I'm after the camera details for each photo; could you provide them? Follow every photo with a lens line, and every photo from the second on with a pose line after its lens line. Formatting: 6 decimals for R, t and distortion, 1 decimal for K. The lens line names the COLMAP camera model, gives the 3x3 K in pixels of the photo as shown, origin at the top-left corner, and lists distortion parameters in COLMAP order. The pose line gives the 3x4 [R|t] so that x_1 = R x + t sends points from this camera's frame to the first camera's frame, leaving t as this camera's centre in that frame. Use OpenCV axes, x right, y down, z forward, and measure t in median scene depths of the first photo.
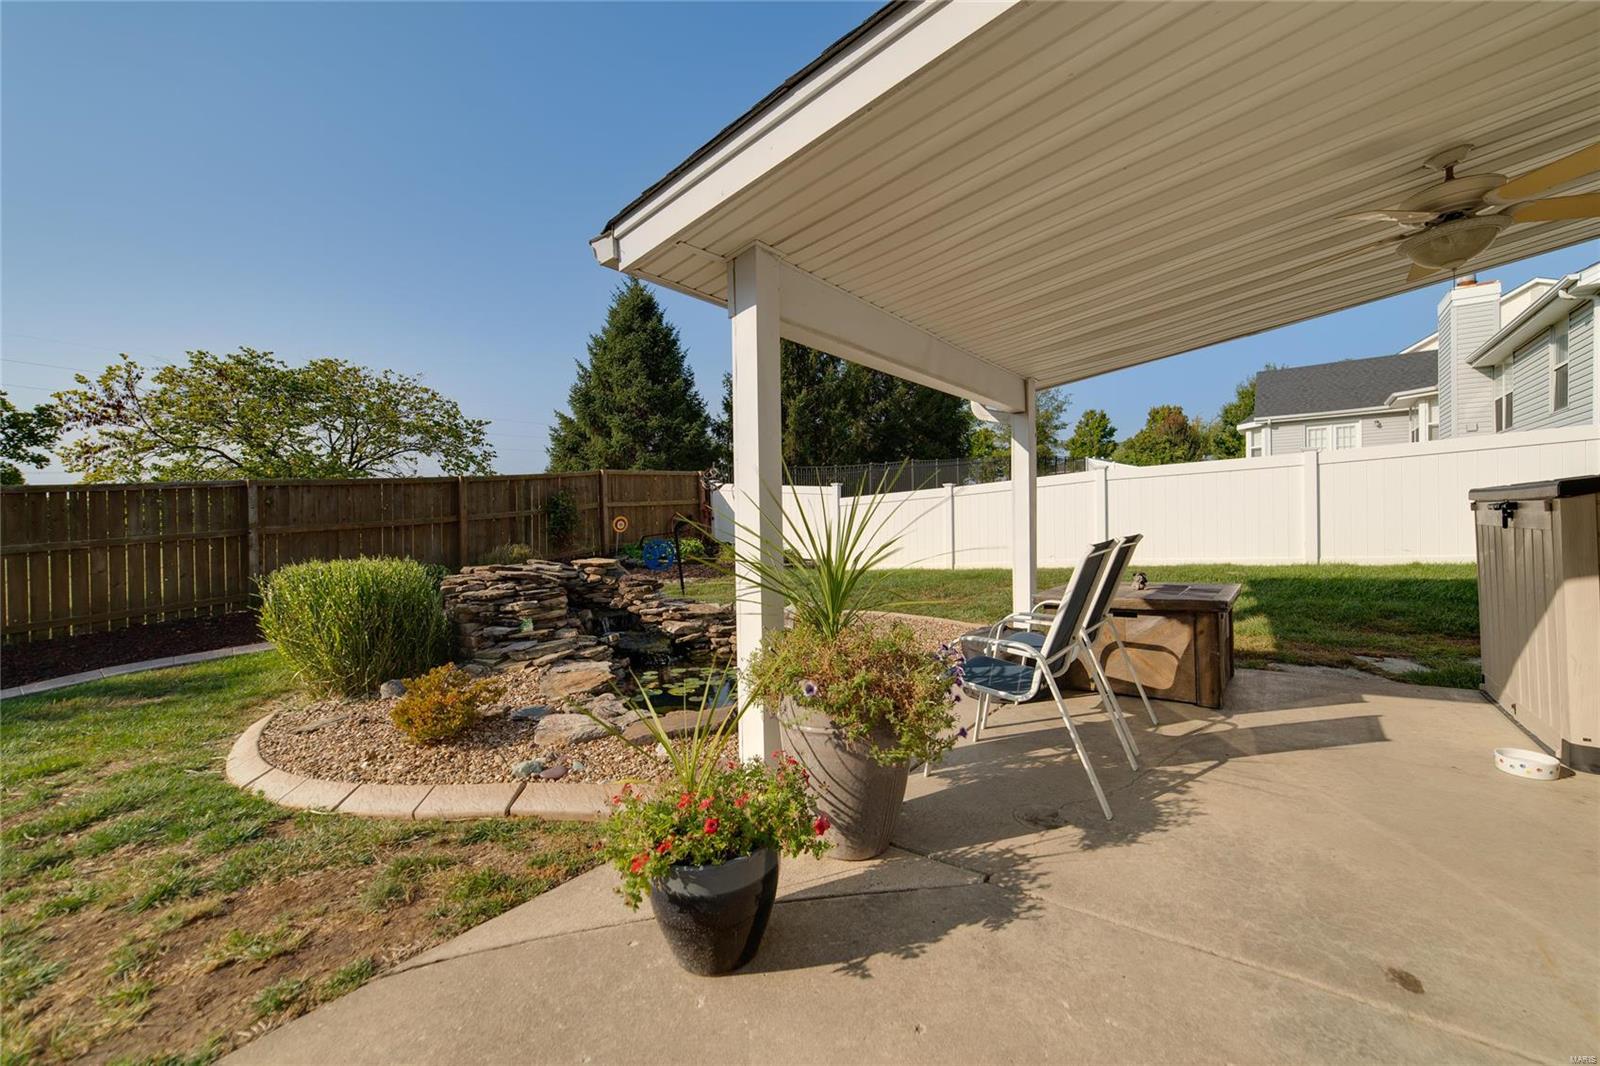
lens RADIAL K [[627.3, 0, 798.8], [0, 627.3, 521.8], [0, 0, 1]] dist [-0.009853, 0.002610]
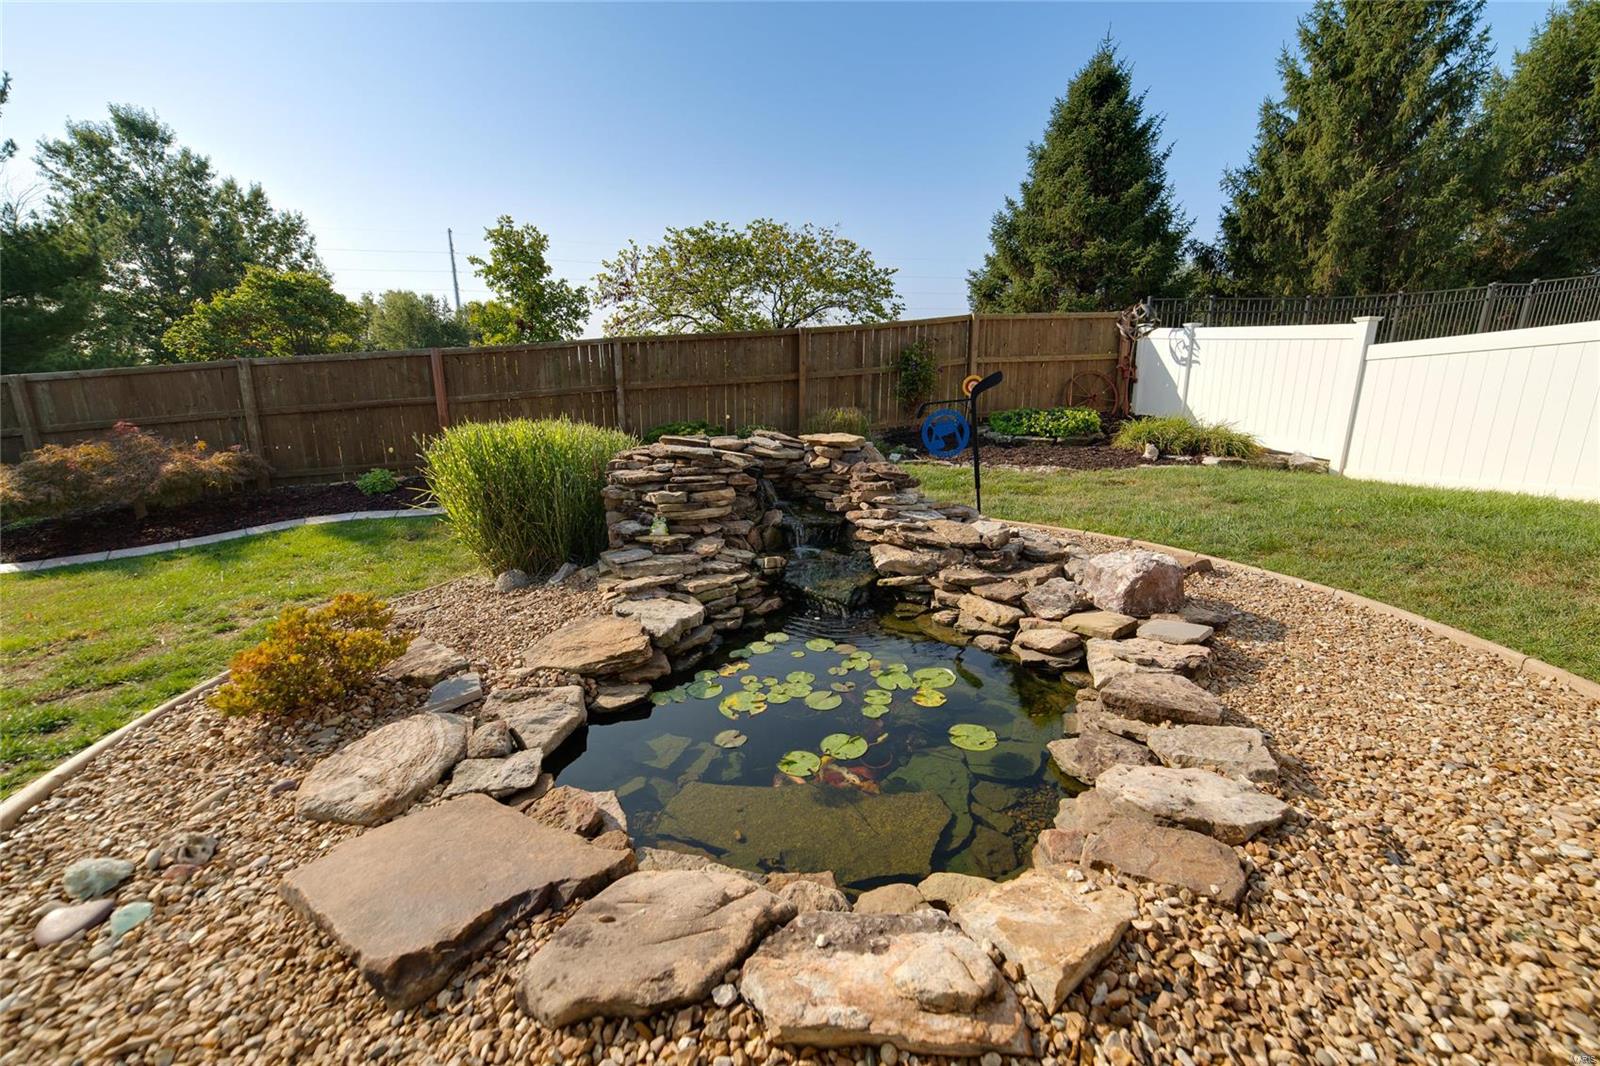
lens RADIAL K [[627.3, 0, 795.4], [0, 627.3, 524.0], [0, 0, 1]] dist [-0.009853, 0.002610]
pose [[0.751173, 0.158294, -0.640845, 0.051085], [-0.014222, 0.974478, 0.224033, 0.000053], [0.659952, -0.159174, 0.734253, 0.206394]]
